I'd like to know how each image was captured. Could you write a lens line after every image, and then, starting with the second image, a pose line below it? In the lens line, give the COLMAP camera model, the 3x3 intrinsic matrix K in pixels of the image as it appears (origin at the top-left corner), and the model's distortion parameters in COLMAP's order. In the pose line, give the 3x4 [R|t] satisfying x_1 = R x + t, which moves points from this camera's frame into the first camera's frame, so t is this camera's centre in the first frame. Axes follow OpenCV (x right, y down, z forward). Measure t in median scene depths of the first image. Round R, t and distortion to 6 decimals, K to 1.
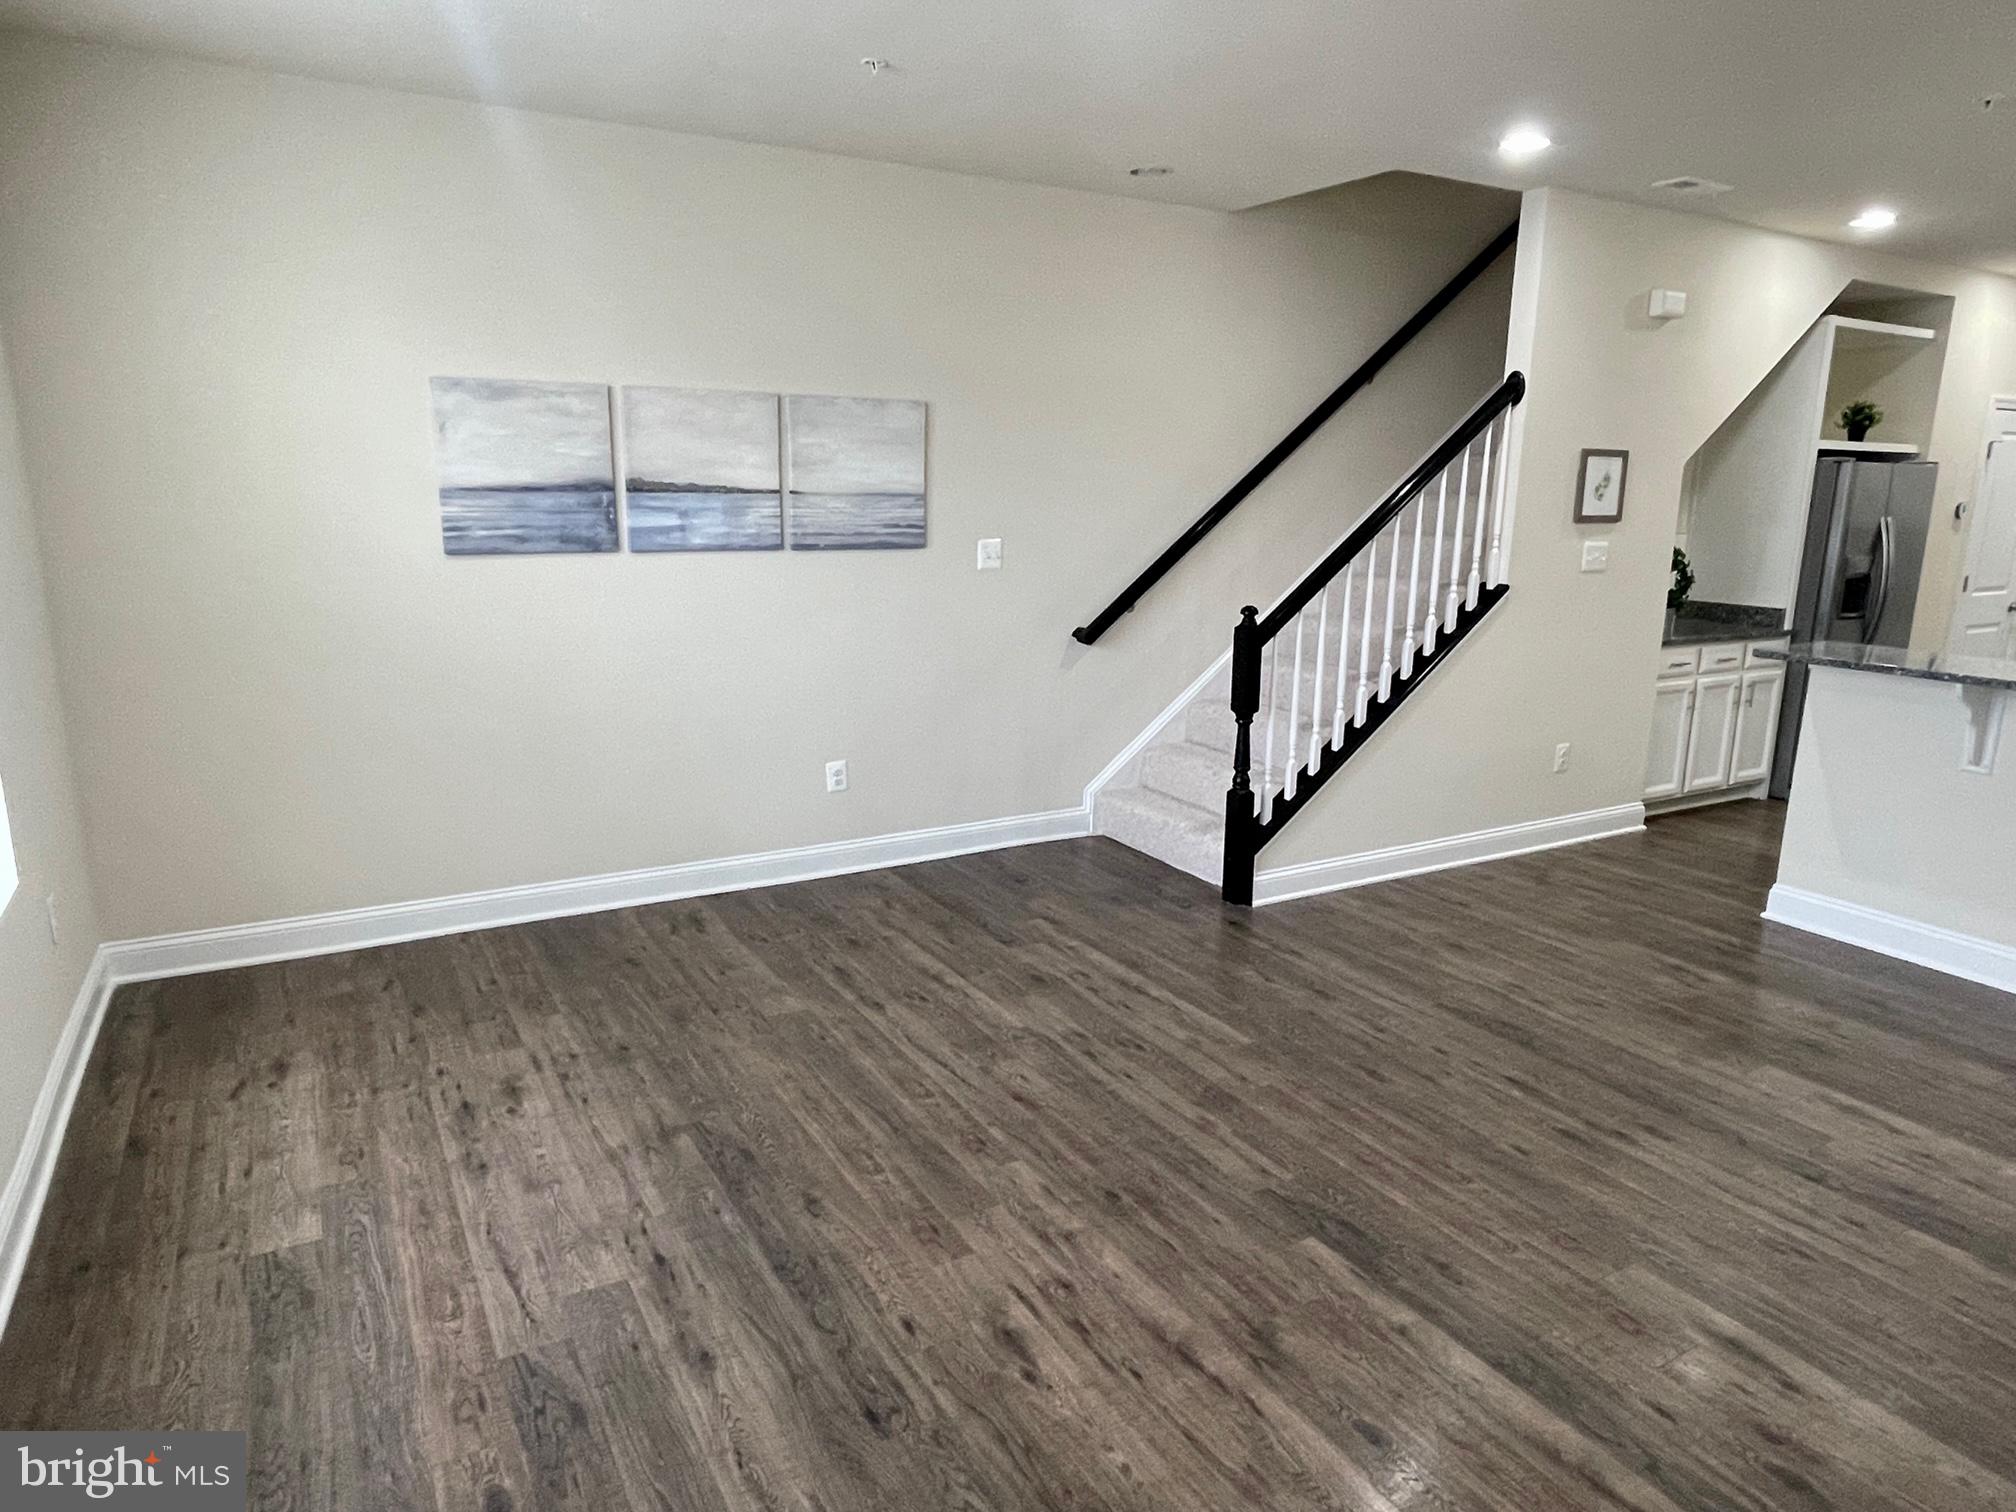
lens RADIAL K [[1208.2, 0, 964.0], [0, 1208.2, 753.8], [0, 0, 1]] dist [-0.031616, 0.000317]
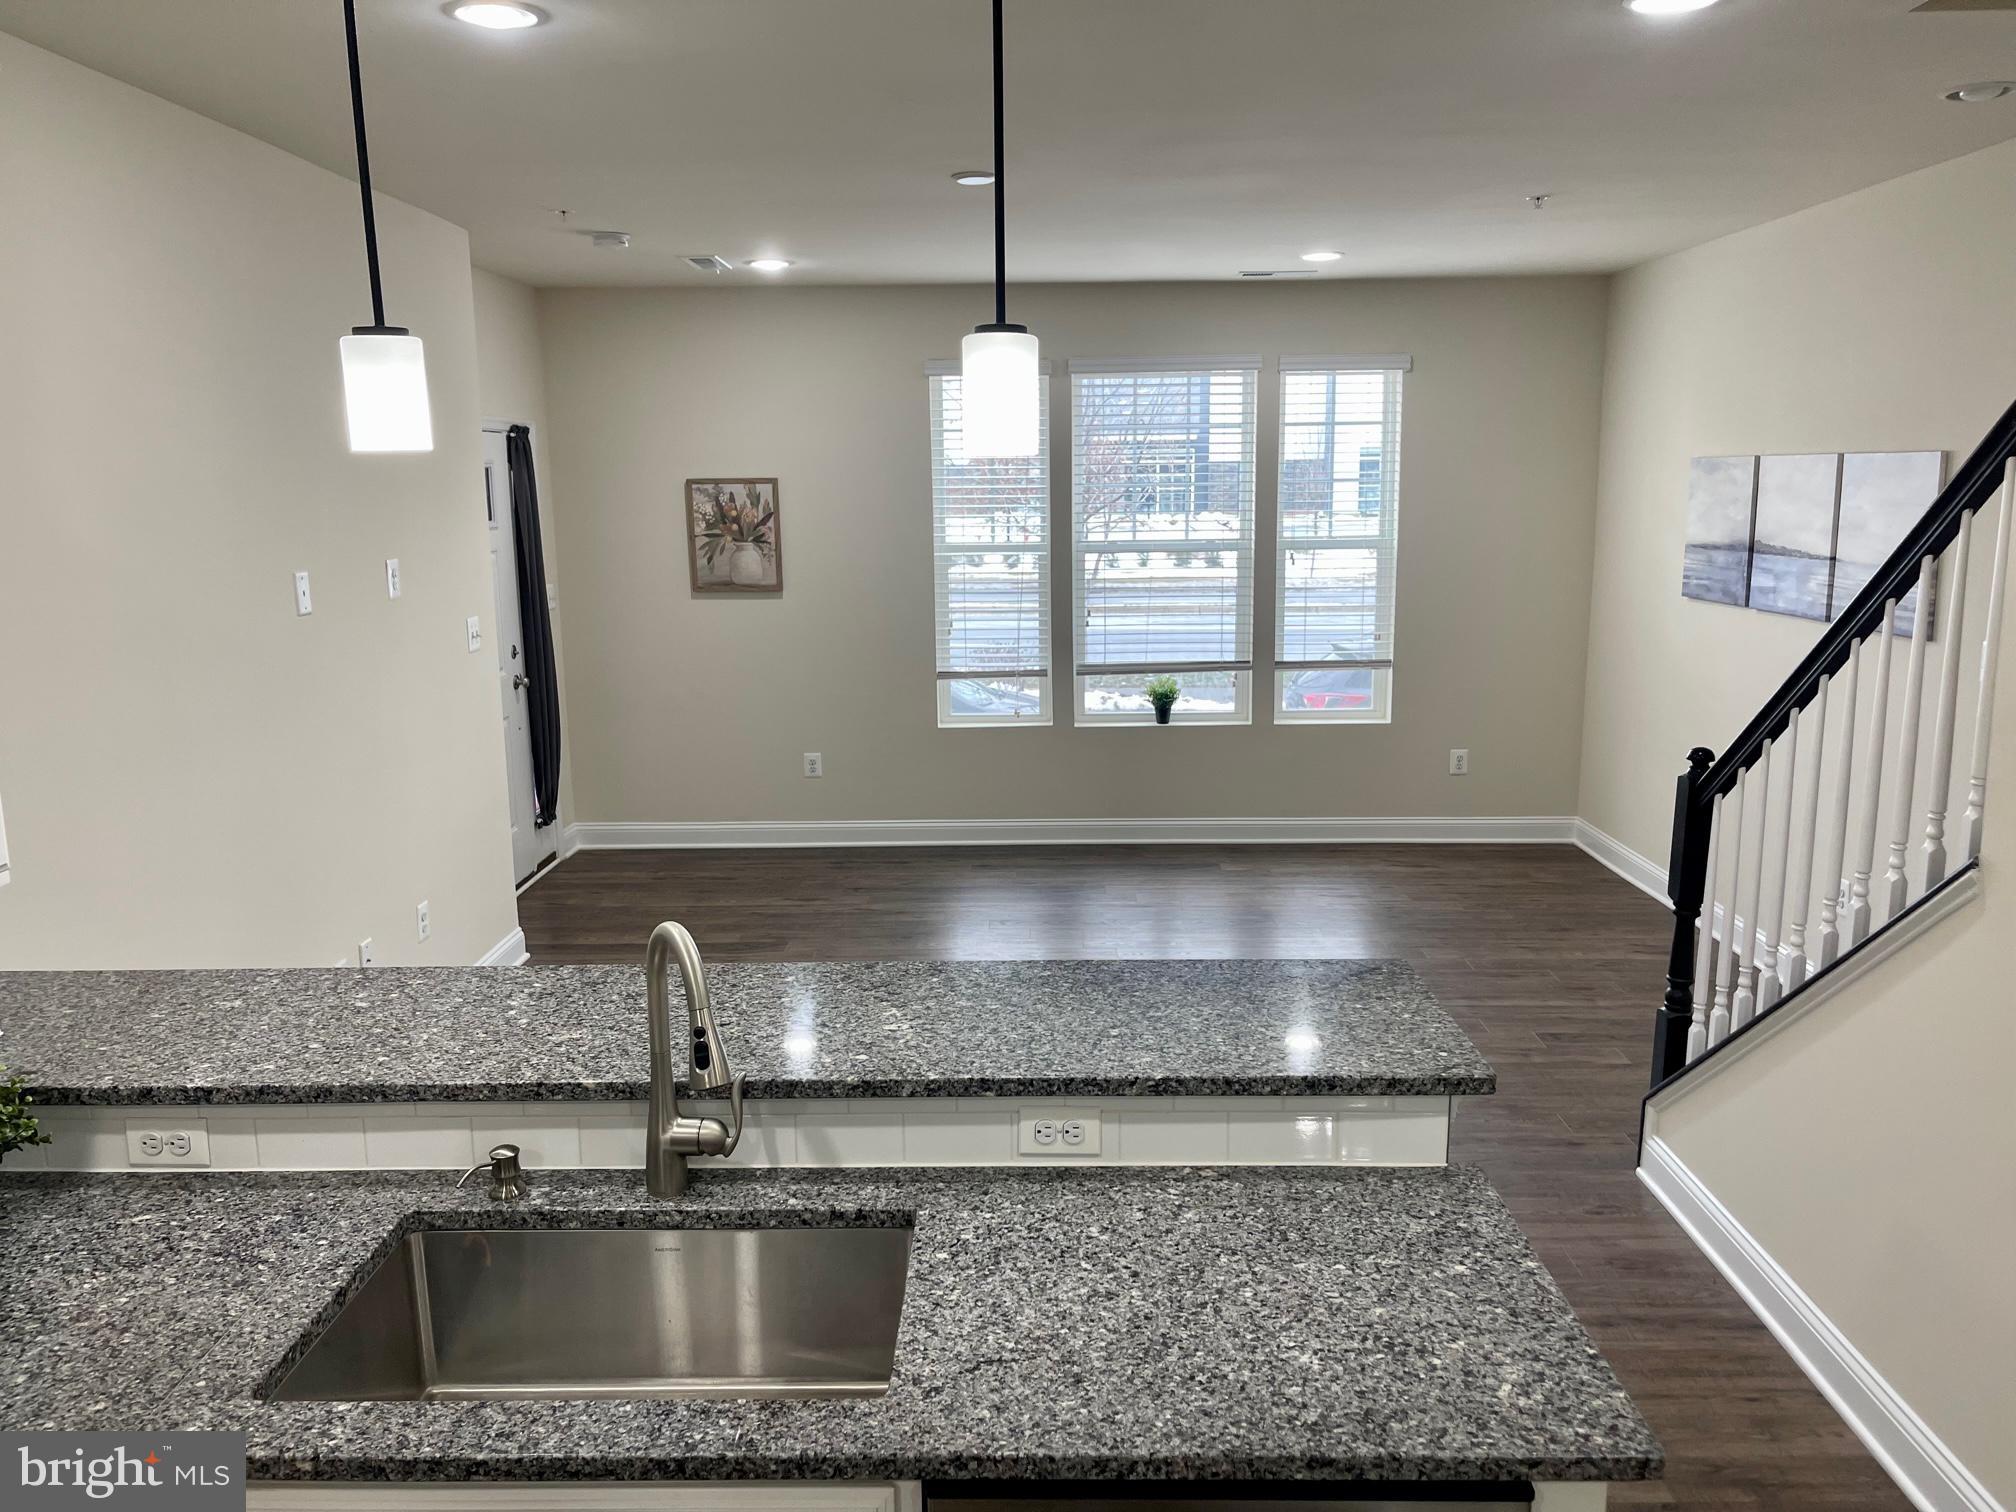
lens RADIAL K [[1529.1, 0, 1007.4], [0, 1529.1, 759.5], [0, 0, 1]] dist [0.022501, -0.002951]
pose [[-0.491021, 0.157973, -0.856705, 1.082060], [-0.180327, 0.943689, 0.277367, -0.265622], [0.852280, 0.290680, -0.434885, 0.945469]]
